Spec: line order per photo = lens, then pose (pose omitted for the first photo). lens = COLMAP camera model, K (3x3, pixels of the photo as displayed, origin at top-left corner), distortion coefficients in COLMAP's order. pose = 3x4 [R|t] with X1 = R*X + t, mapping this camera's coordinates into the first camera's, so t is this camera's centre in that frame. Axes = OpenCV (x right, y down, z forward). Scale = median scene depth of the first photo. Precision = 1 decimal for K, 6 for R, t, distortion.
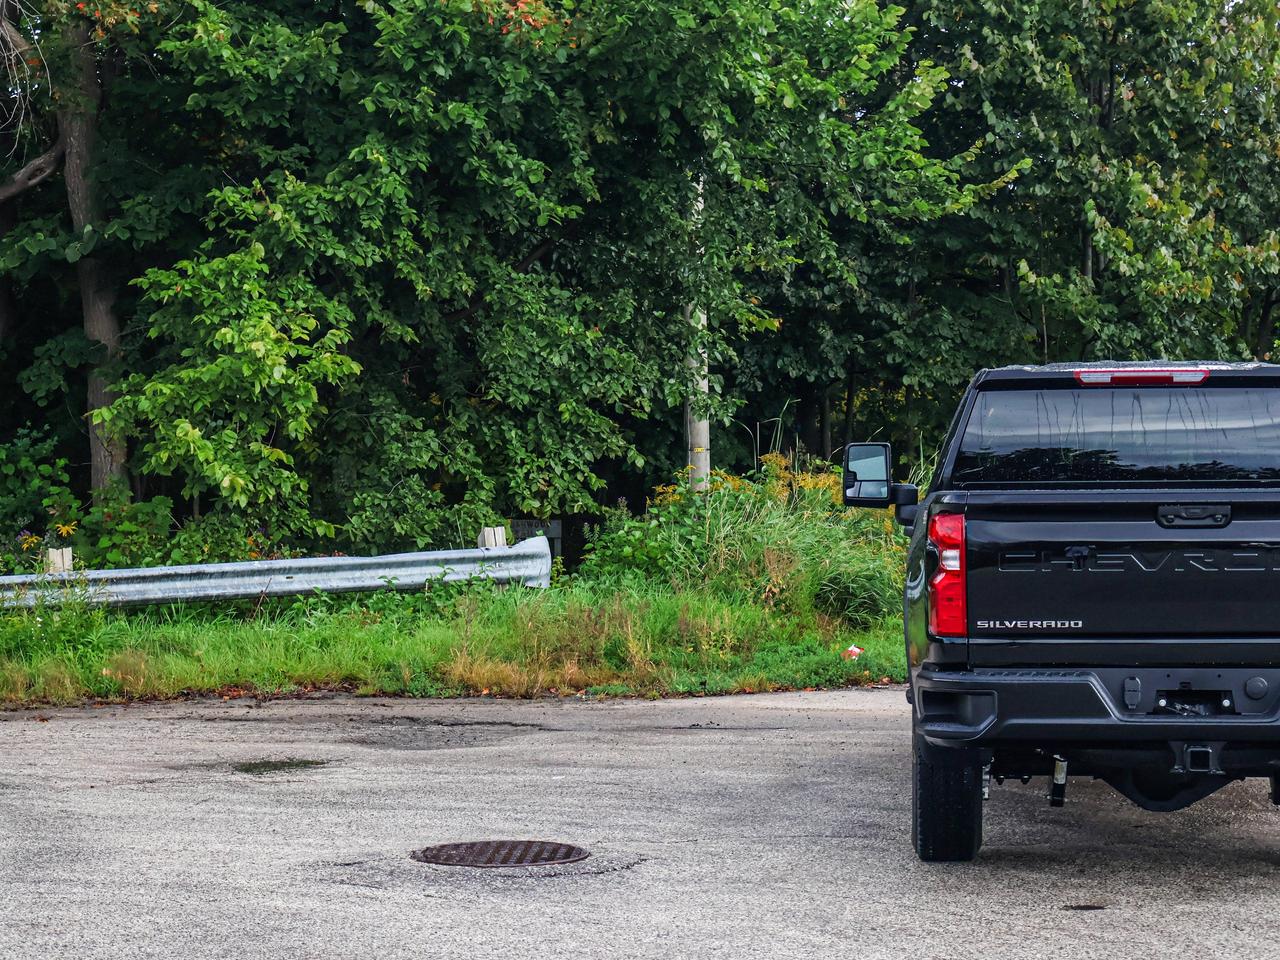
lens RADIAL K [[2789.4, 0, 638.3], [0, 2789.4, 482.0], [0, 0, 1]] dist [-0.009831, 0.000000]
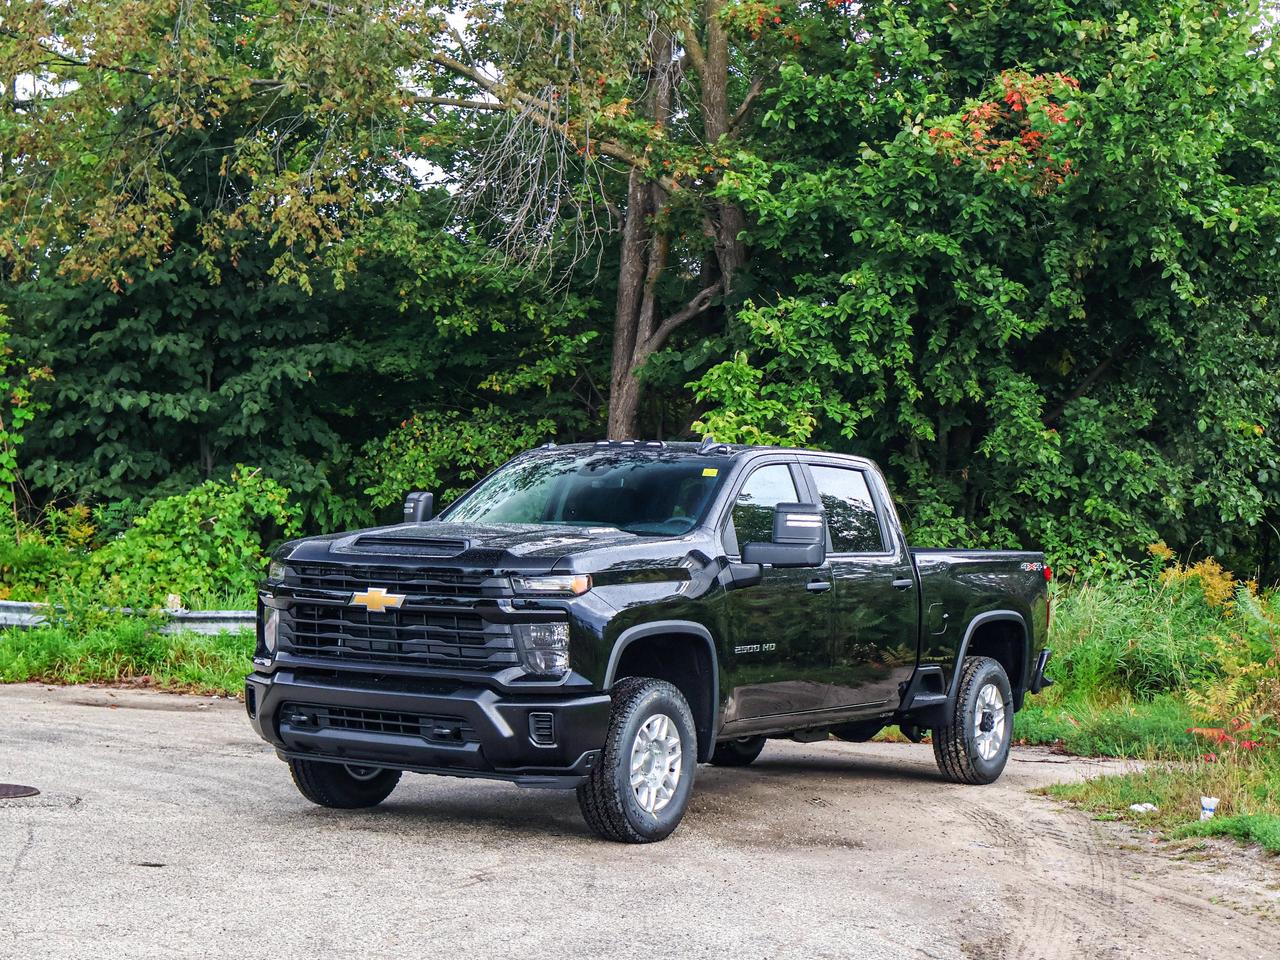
lens RADIAL K [[2373.4, 0, 632.9], [0, 2373.4, 478.1], [0, 0, 1]] dist [-0.036358, 0.000000]
pose [[0.865182, 0.026805, -0.500741, 0.319449], [-0.050281, 0.998175, -0.033442, 0.005060], [0.498931, 0.054111, 0.864951, 0.086640]]
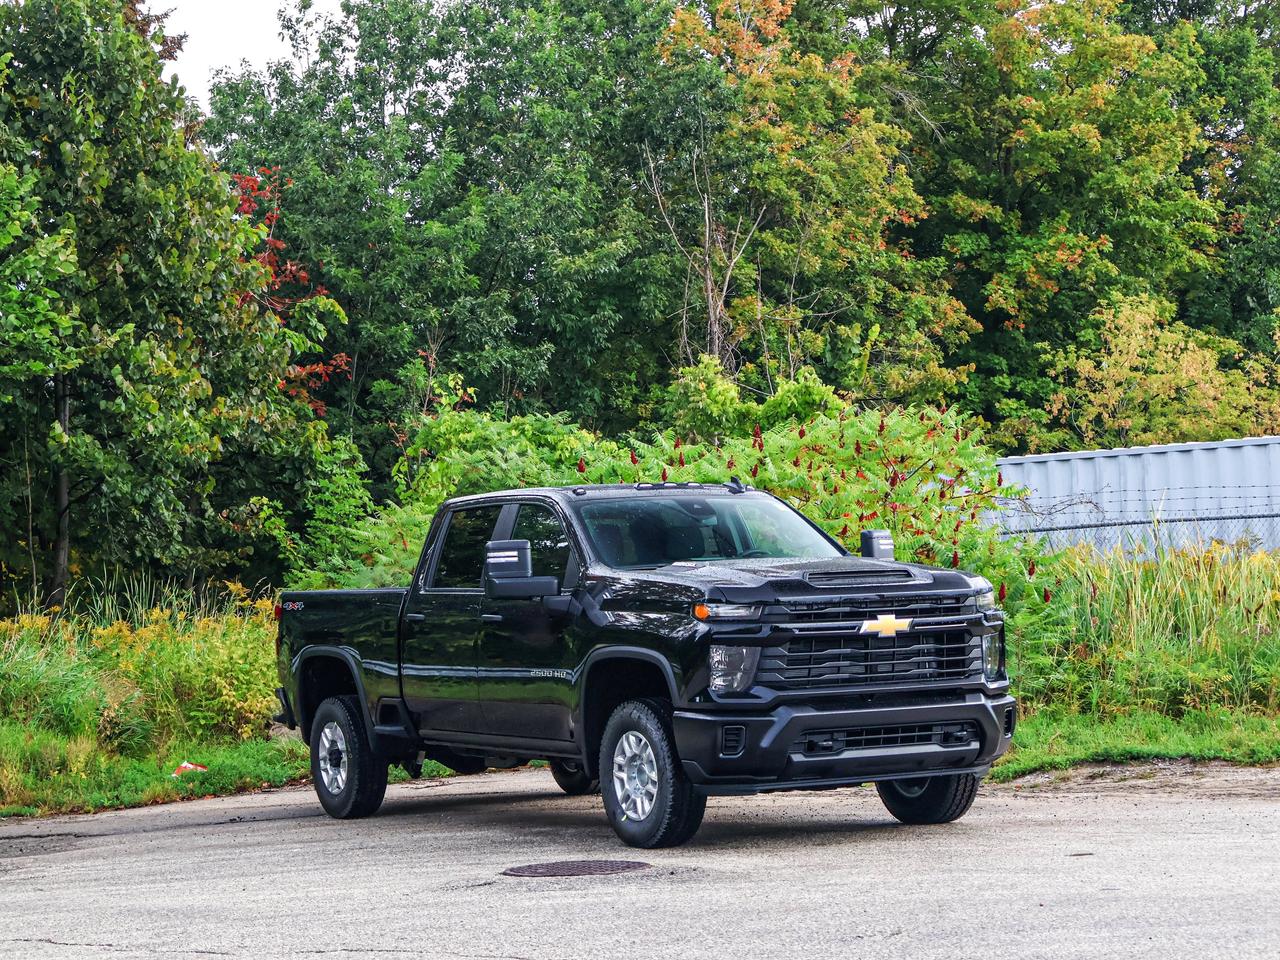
lens RADIAL K [[2789.4, 0, 635.4], [0, 2789.4, 484.2], [0, 0, 1]] dist [-0.009831, 0.000000]
pose [[0.852559, -0.006919, 0.522586, -0.273796], [0.042910, 0.997463, -0.056797, 0.016439], [-0.520867, 0.070847, 0.850693, -0.012602]]
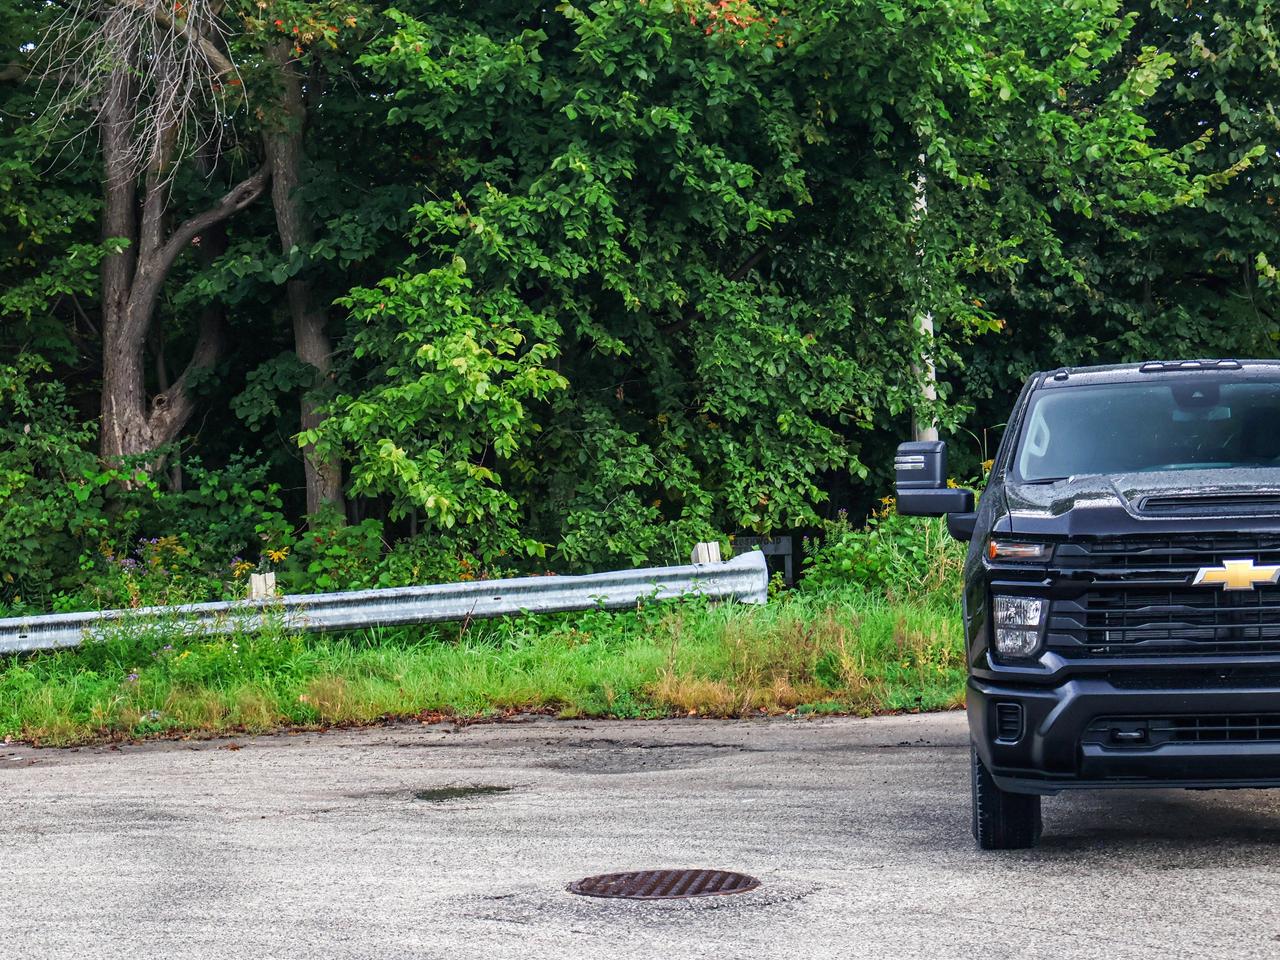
lens RADIAL K [[2789.4, 0, 640.0], [0, 2789.4, 473.9], [0, 0, 1]] dist [-0.009831, 0.000000]
pose [[0.995526, -0.024618, -0.091226, 0.013120], [0.023602, 0.999647, -0.012207, 0.003464], [0.091494, 0.010000, 0.995755, 0.032026]]
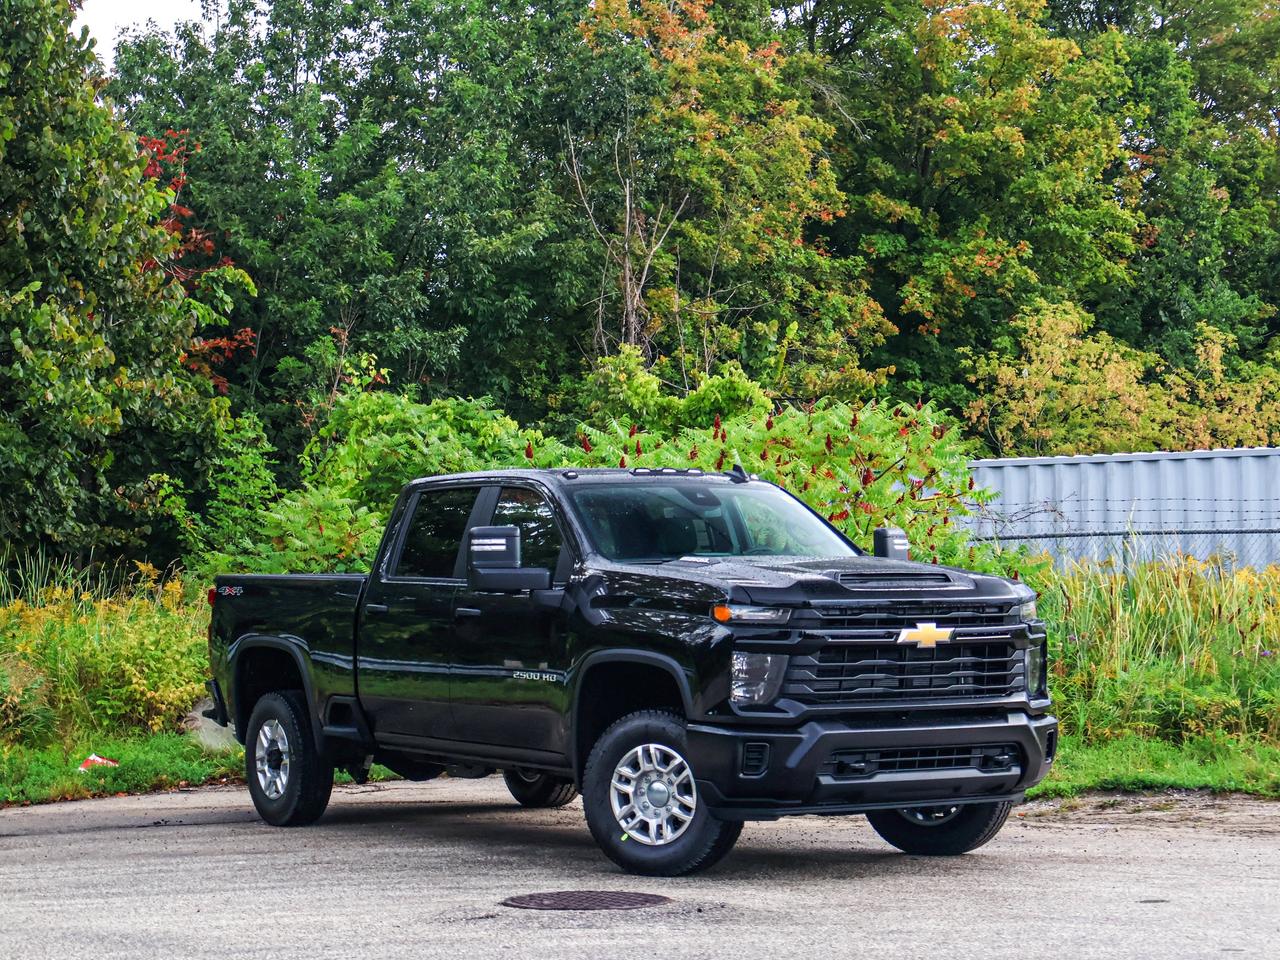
lens RADIAL K [[2789.4, 0, 635.0], [0, 2789.4, 480.8], [0, 0, 1]] dist [-0.009831, 0.000000]
pose [[0.825658, 0.025126, 0.563611, -0.264411], [0.008208, 0.998367, -0.056531, 0.015317], [-0.564111, 0.051301, 0.824104, 0.055073]]
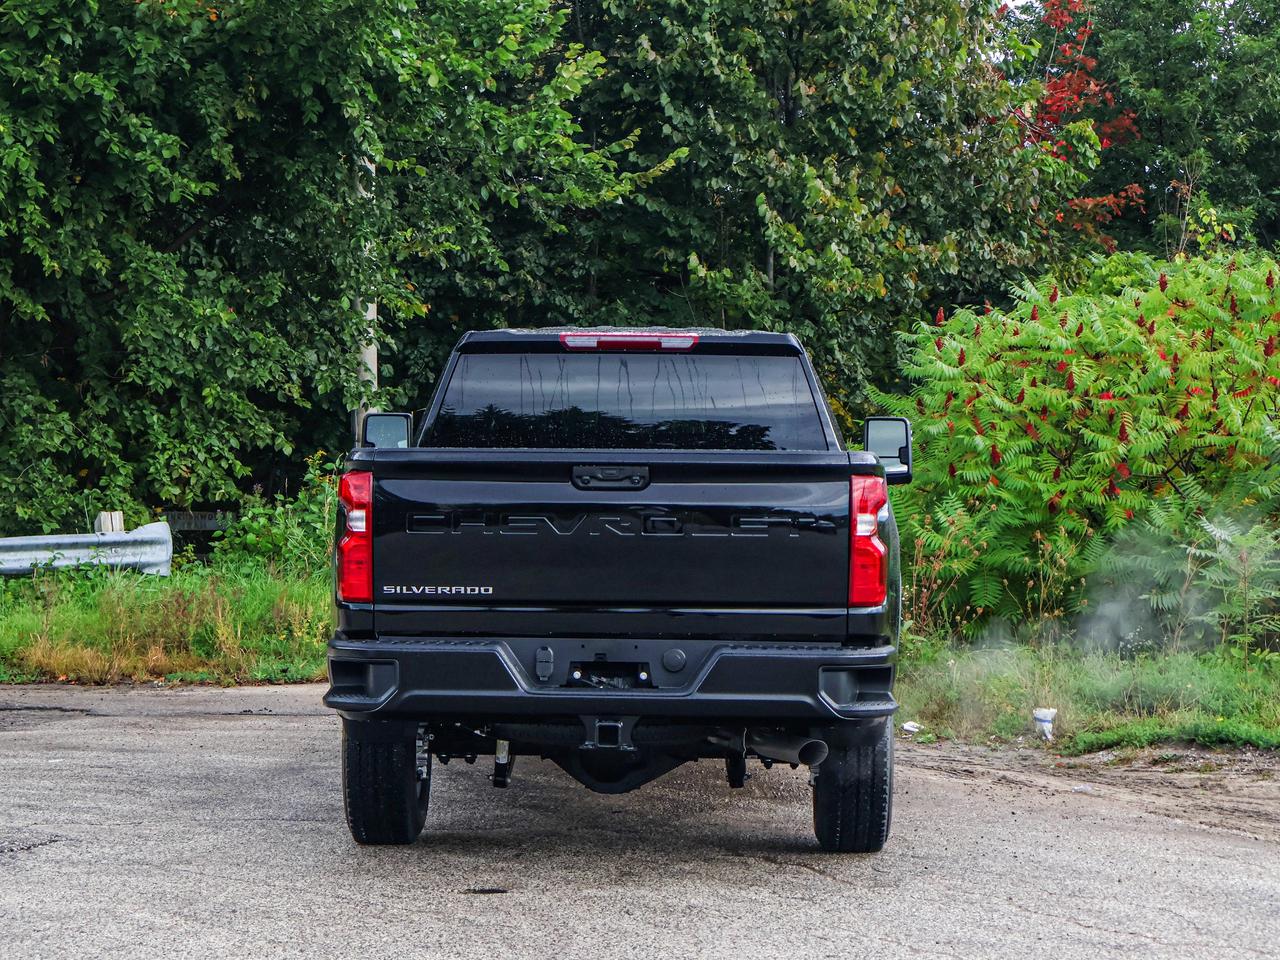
lens RADIAL K [[2789.4, 0, 642.8], [0, 2789.4, 482.5], [0, 0, 1]] dist [-0.009831, 0.000000]
pose [[0.996726, 0.015607, 0.079337, 0.052093], [-0.015341, 0.999874, -0.003957, 0.006753], [-0.079388, 0.002727, 0.996840, 0.022083]]
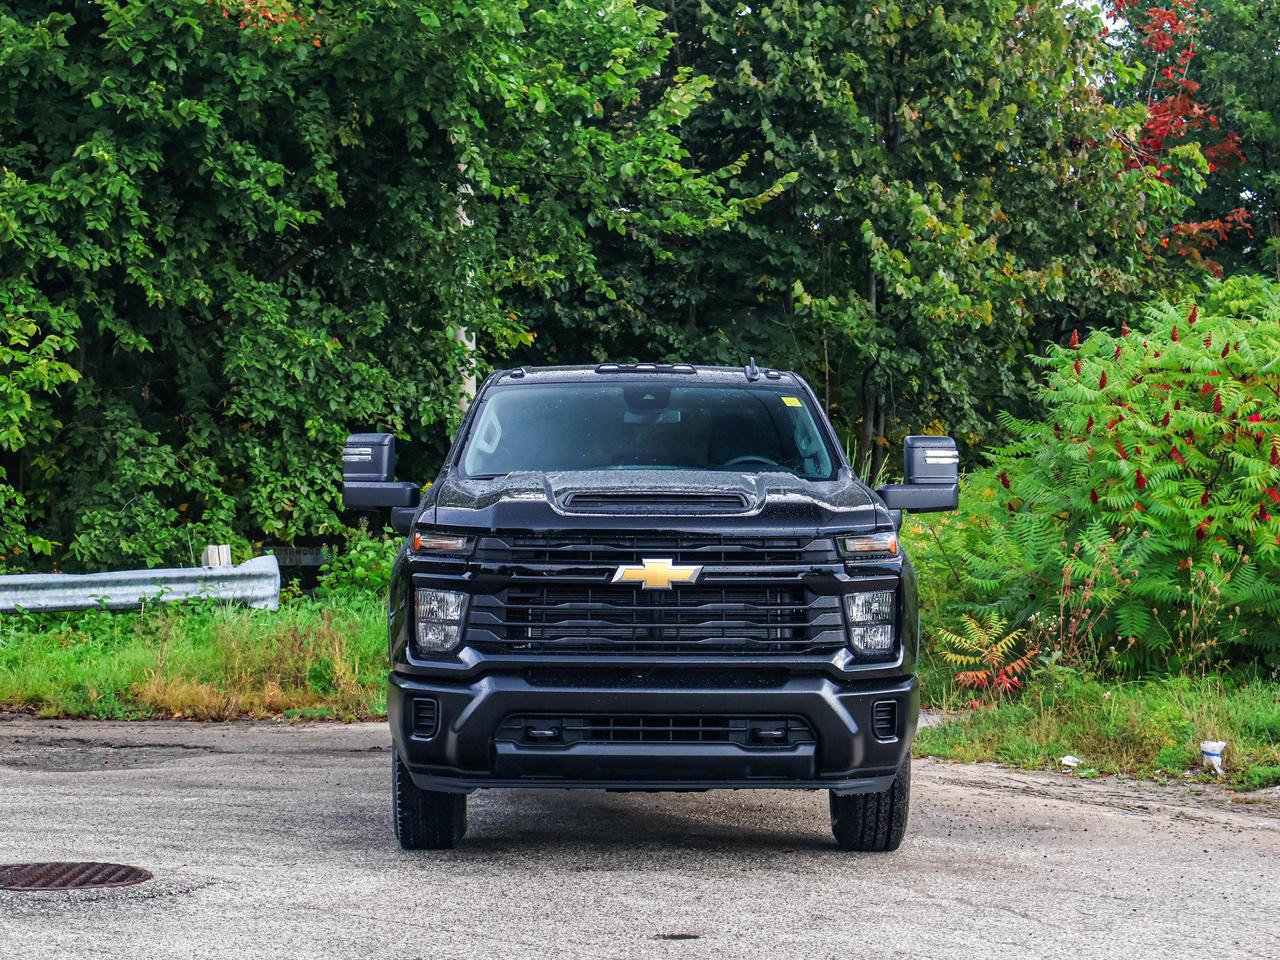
lens RADIAL K [[2789.4, 0, 642.5], [0, 2789.4, 480.4], [0, 0, 1]] dist [-0.009831, 0.000000]
pose [[0.998428, 0.011116, 0.054928, 0.037815], [-0.010172, 0.999796, -0.017431, 0.008785], [-0.055110, 0.016845, 0.998338, 0.042659]]
